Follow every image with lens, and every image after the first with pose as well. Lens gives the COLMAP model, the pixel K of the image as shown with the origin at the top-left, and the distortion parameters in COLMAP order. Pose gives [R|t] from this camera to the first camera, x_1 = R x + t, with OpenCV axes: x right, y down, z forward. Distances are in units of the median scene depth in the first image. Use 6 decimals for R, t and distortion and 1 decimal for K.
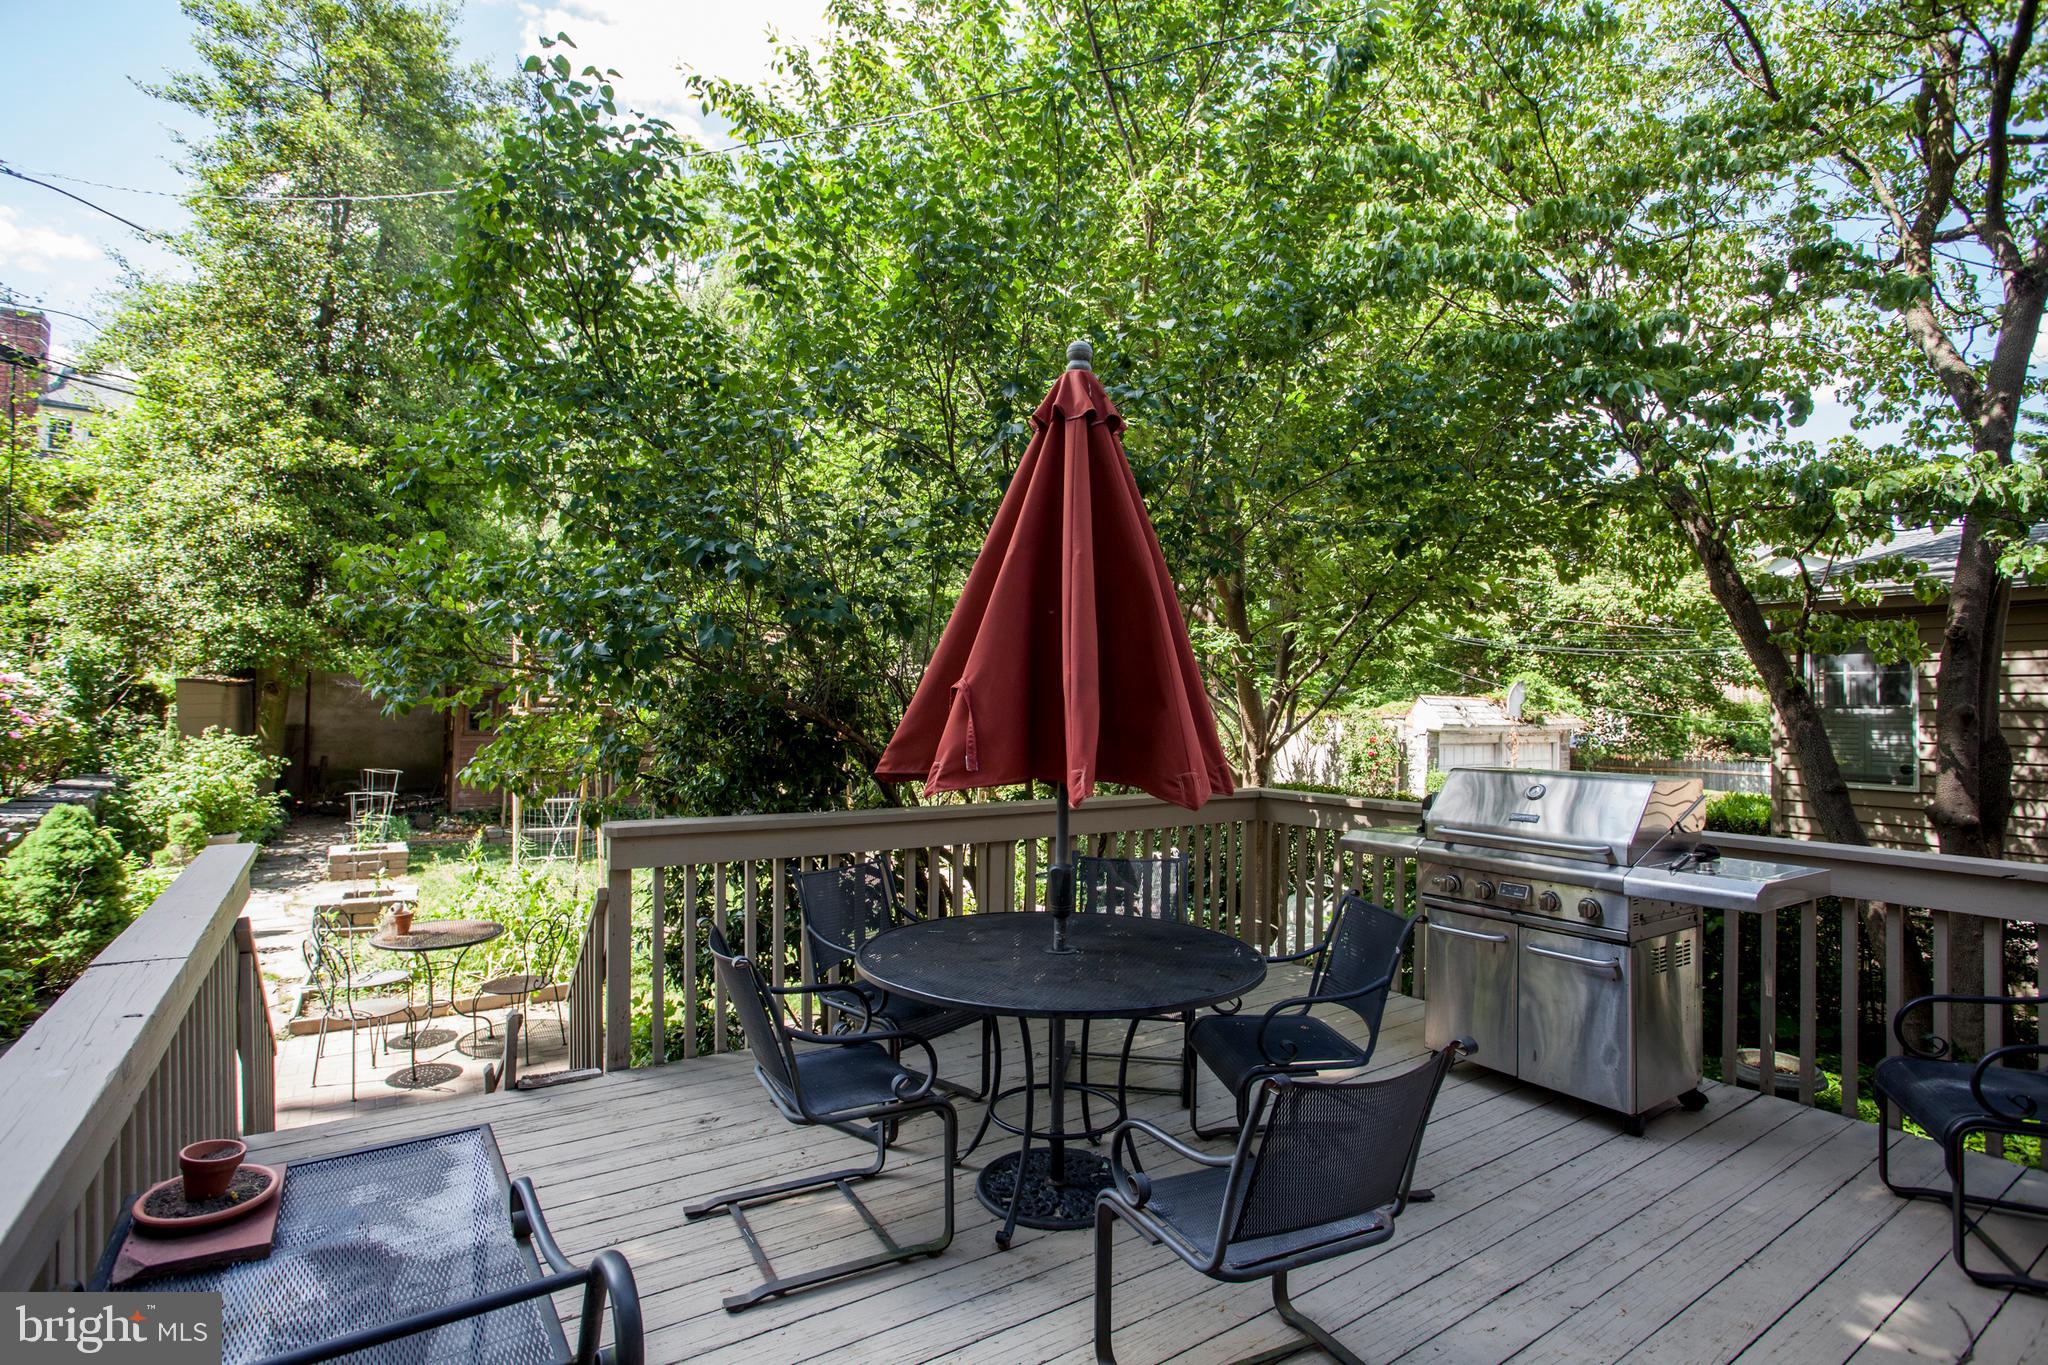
lens RADIAL K [[1040.0, 0, 1039.9], [0, 1040.0, 695.2], [0, 0, 1]] dist [-0.059821, 0.025517]
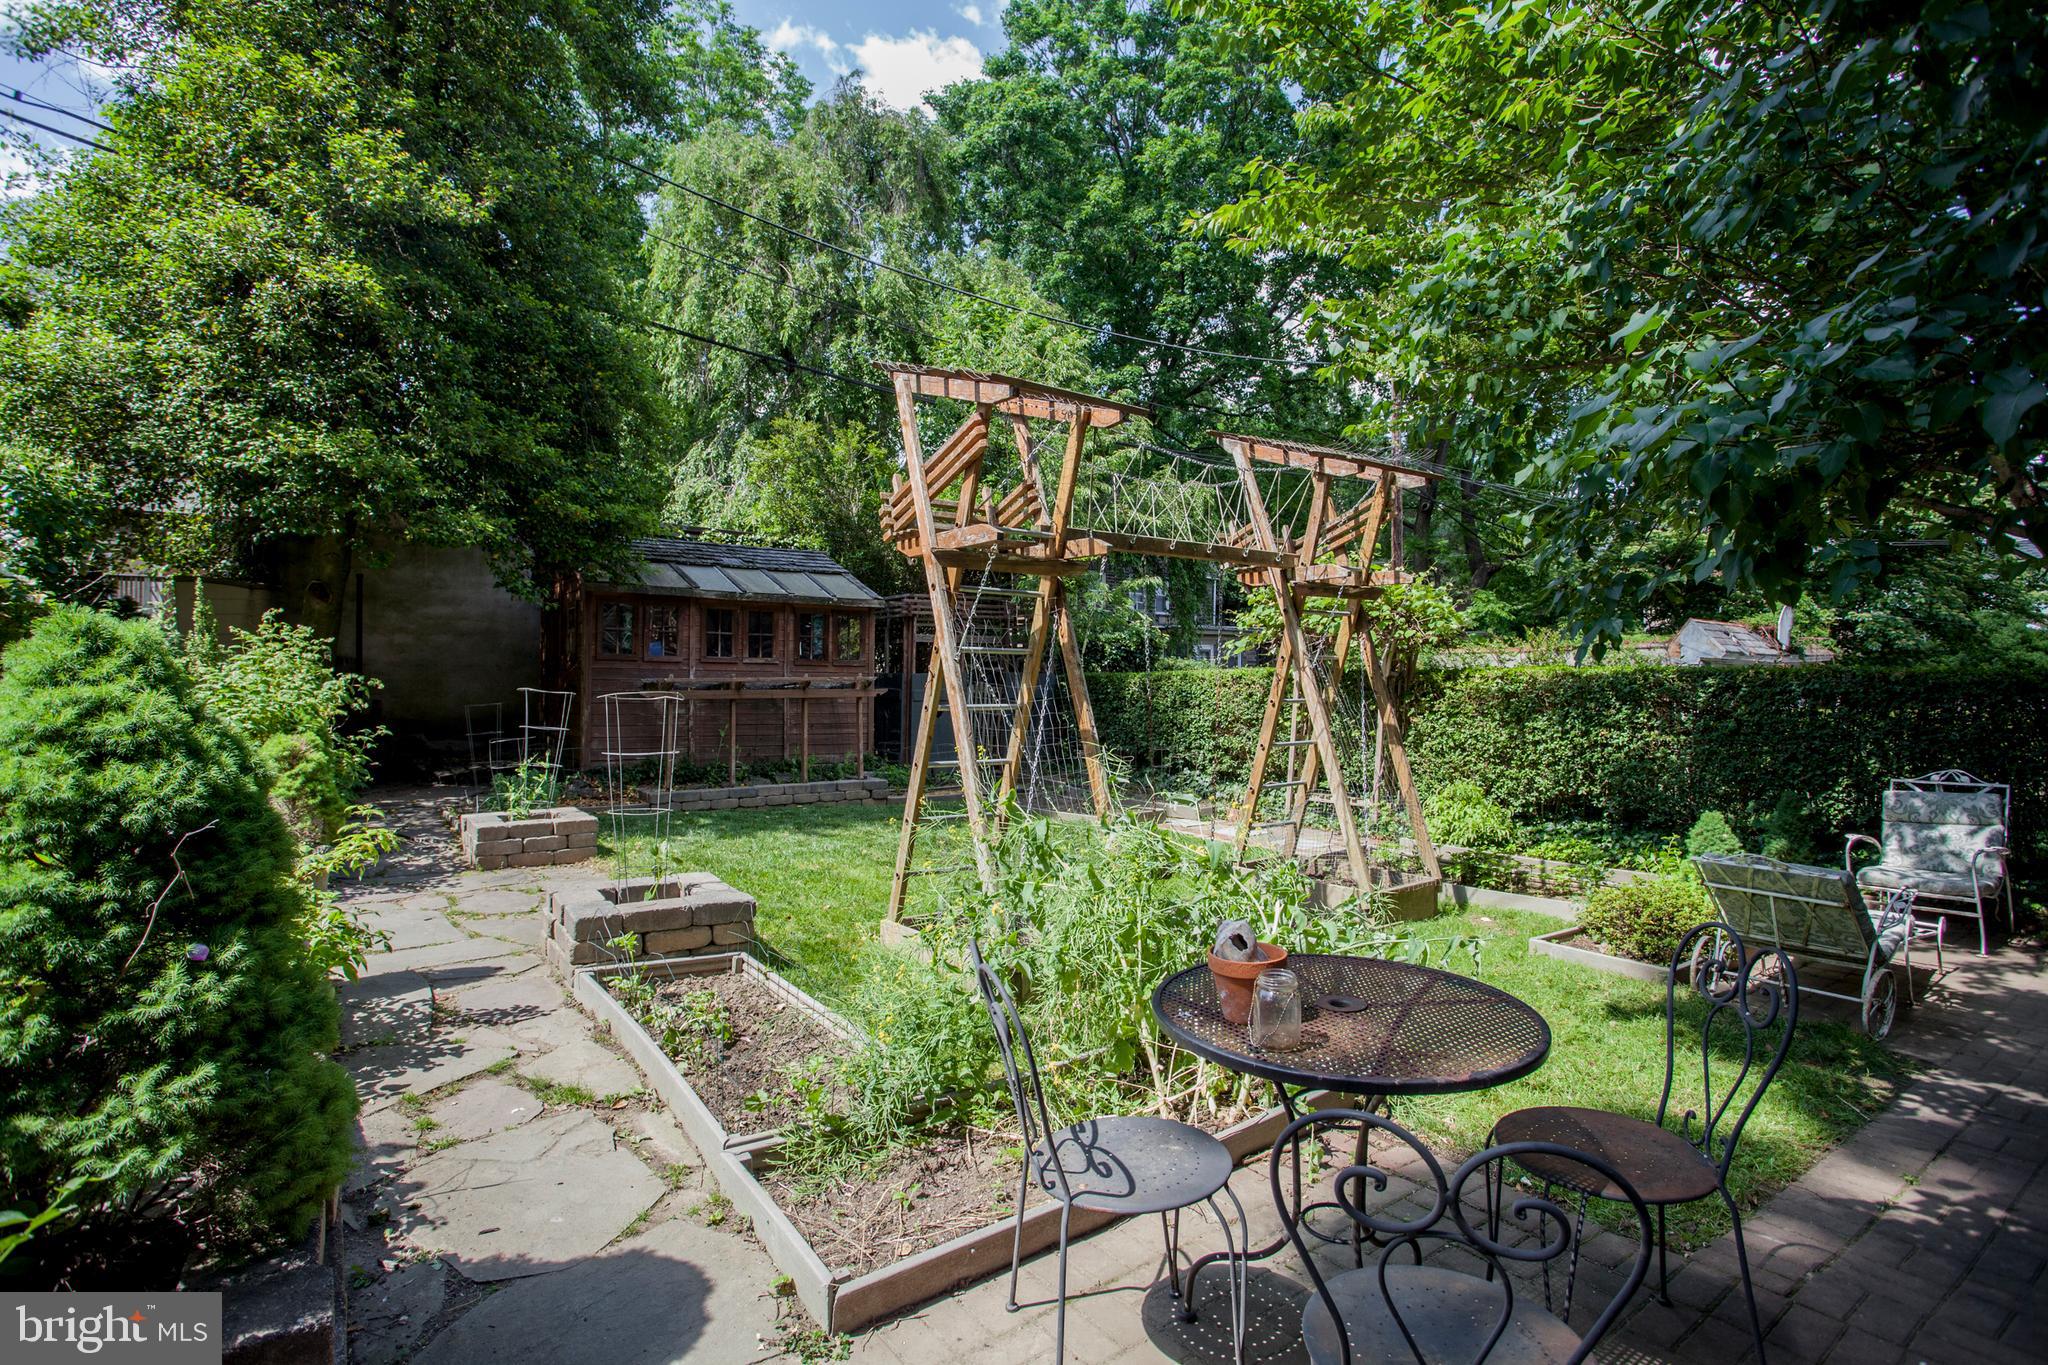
lens RADIAL K [[1040.0, 0, 1038.3], [0, 1040.0, 695.1], [0, 0, 1]] dist [-0.059821, 0.025517]
pose [[0.999182, -0.017096, 0.036637, -0.713388], [0.016309, 0.999632, 0.021680, 0.131444], [-0.036995, -0.021065, 0.999093, 0.706610]]
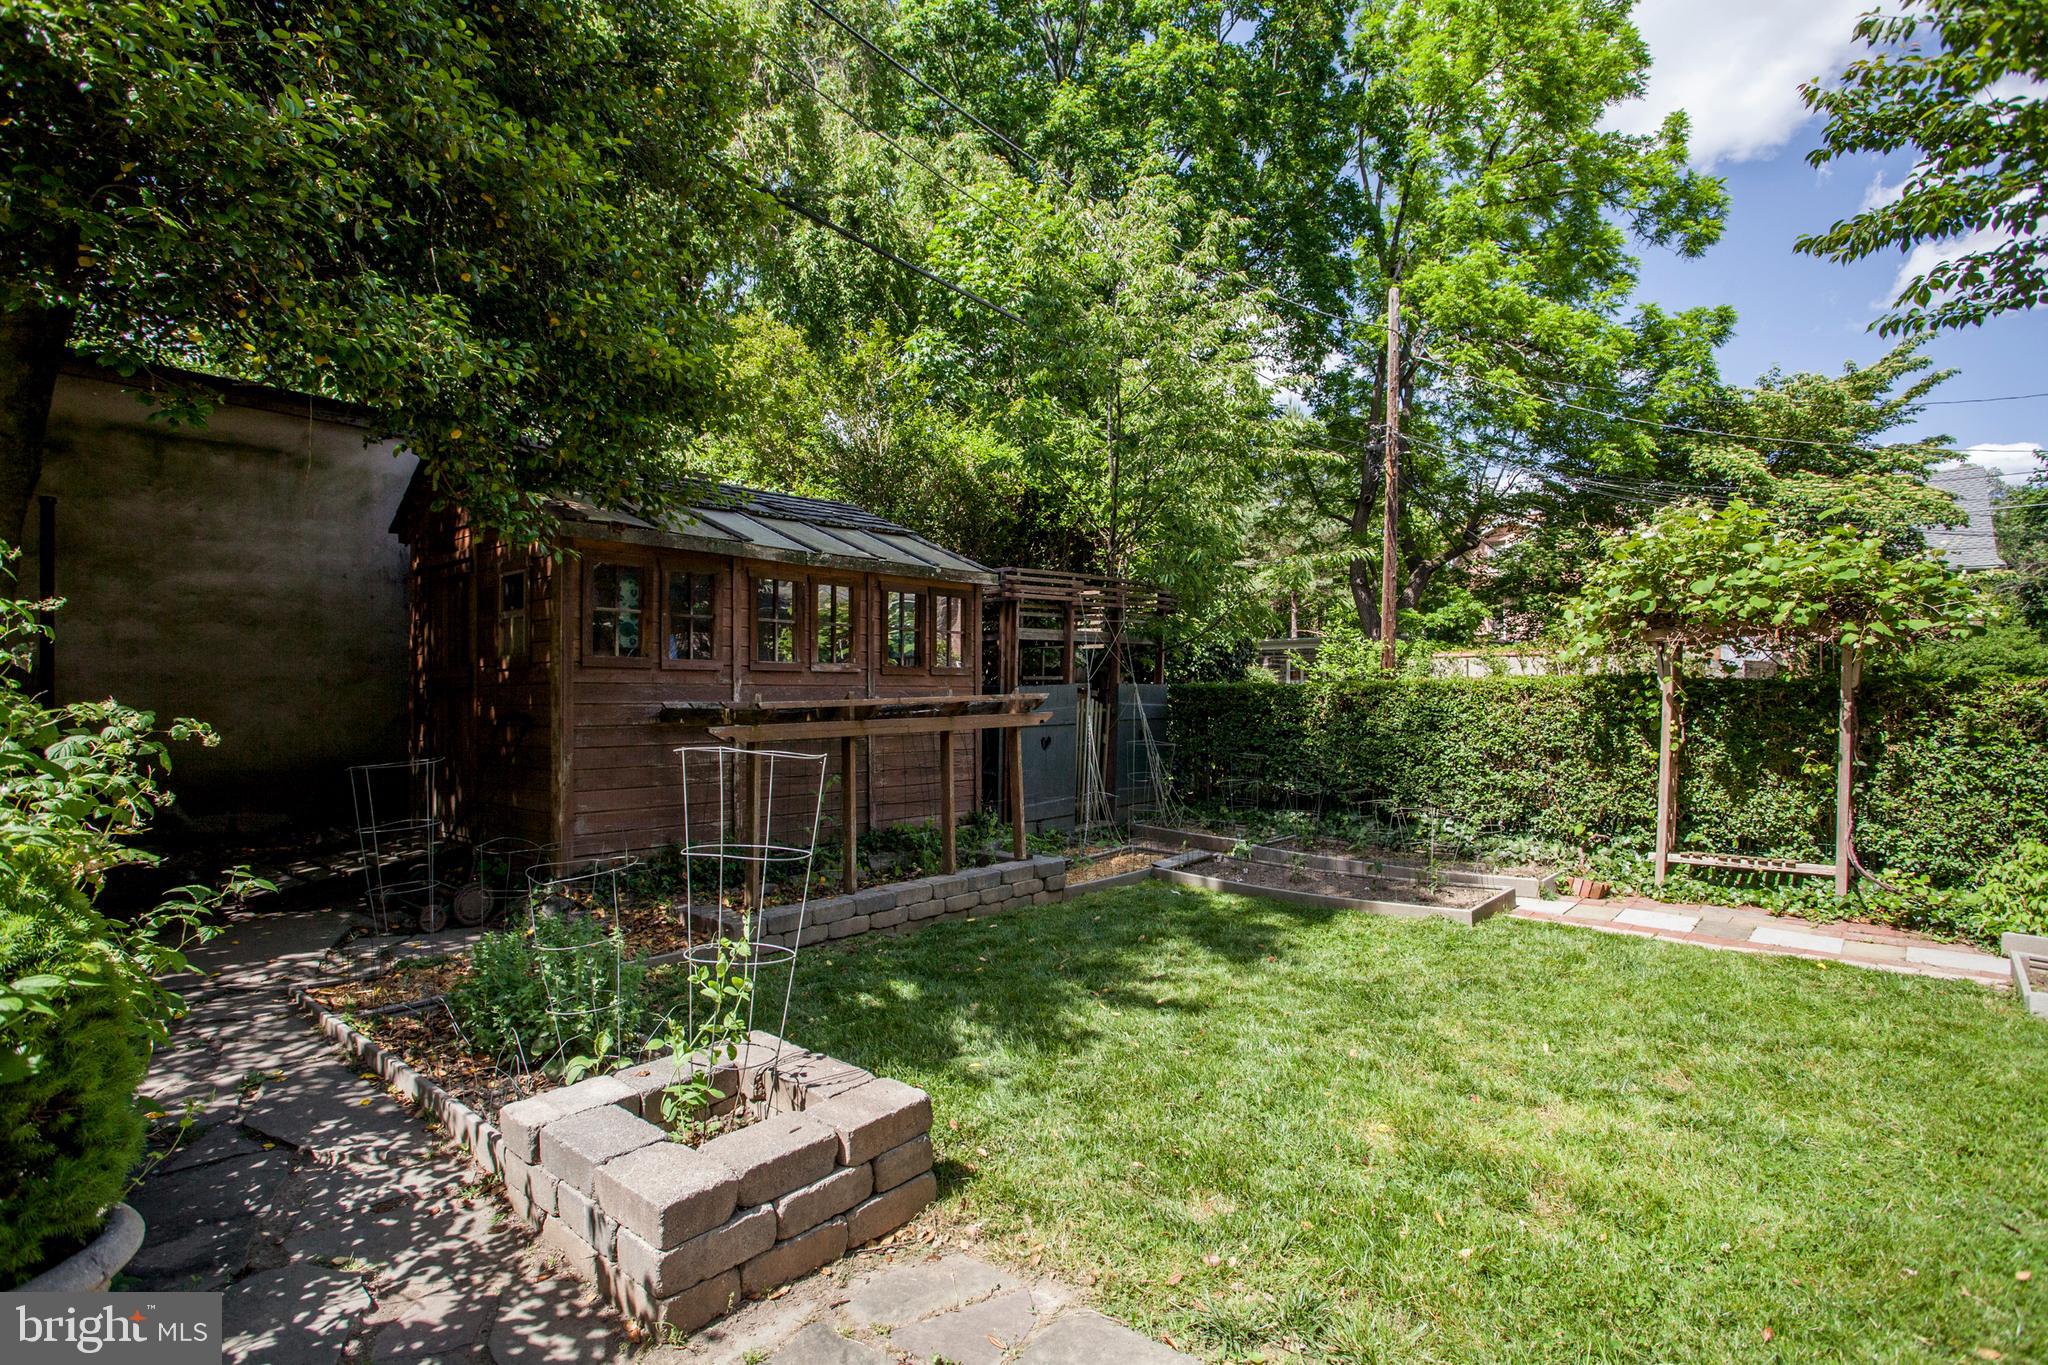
lens RADIAL K [[1040.0, 0, 1042.9], [0, 1040.0, 698.2], [0, 0, 1]] dist [-0.059821, 0.025517]
pose [[0.966137, -0.027760, 0.256530, -1.213788], [0.022685, 0.999484, 0.022722, 0.115003], [-0.257029, -0.016134, 0.966269, 1.434047]]
